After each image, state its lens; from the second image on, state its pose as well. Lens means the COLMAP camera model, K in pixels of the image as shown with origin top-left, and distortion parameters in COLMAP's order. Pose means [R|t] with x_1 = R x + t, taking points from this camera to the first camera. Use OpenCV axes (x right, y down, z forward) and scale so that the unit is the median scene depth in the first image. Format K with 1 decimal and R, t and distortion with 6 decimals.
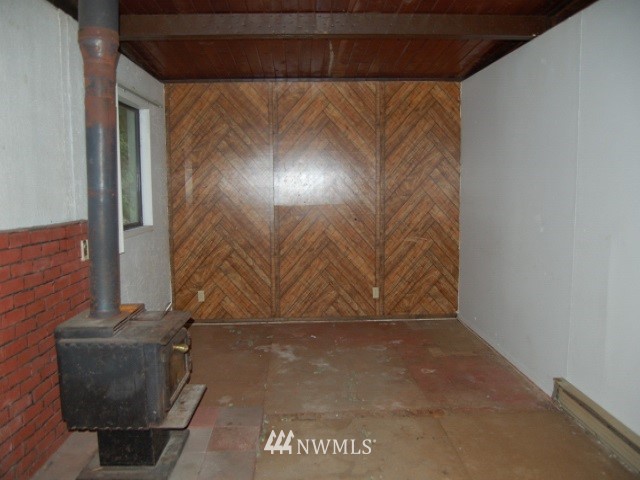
lens RADIAL K [[513.2, 0, 317.4], [0, 513.2, 230.1], [0, 0, 1]] dist [-0.069819, 0.016852]
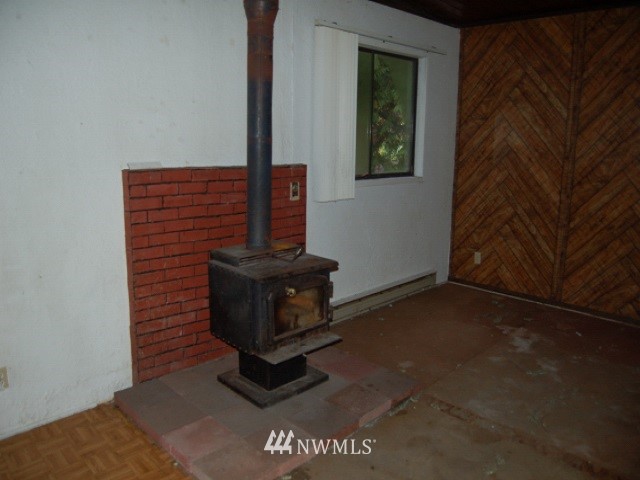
lens RADIAL K [[513.2, 0, 310.4], [0, 513.2, 219.7], [0, 0, 1]] dist [-0.069819, 0.016852]
pose [[0.675215, 0.147074, -0.722810, 0.232633], [-0.092688, 0.989070, 0.114667, -0.018700], [0.731774, -0.010429, 0.681467, 0.147284]]
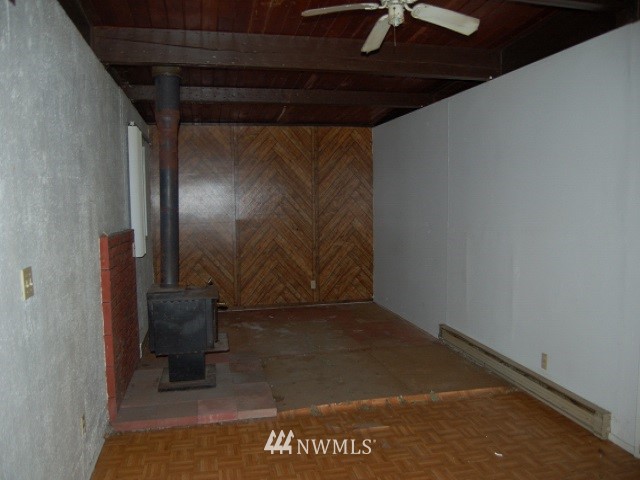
lens RADIAL K [[513.2, 0, 318.7], [0, 513.2, 241.6], [0, 0, 1]] dist [-0.069819, 0.016852]
pose [[0.981701, -0.020448, 0.189330, -0.125422], [0.023035, 0.999669, -0.011473, 0.027451], [-0.189033, 0.015624, 0.981847, -0.318925]]
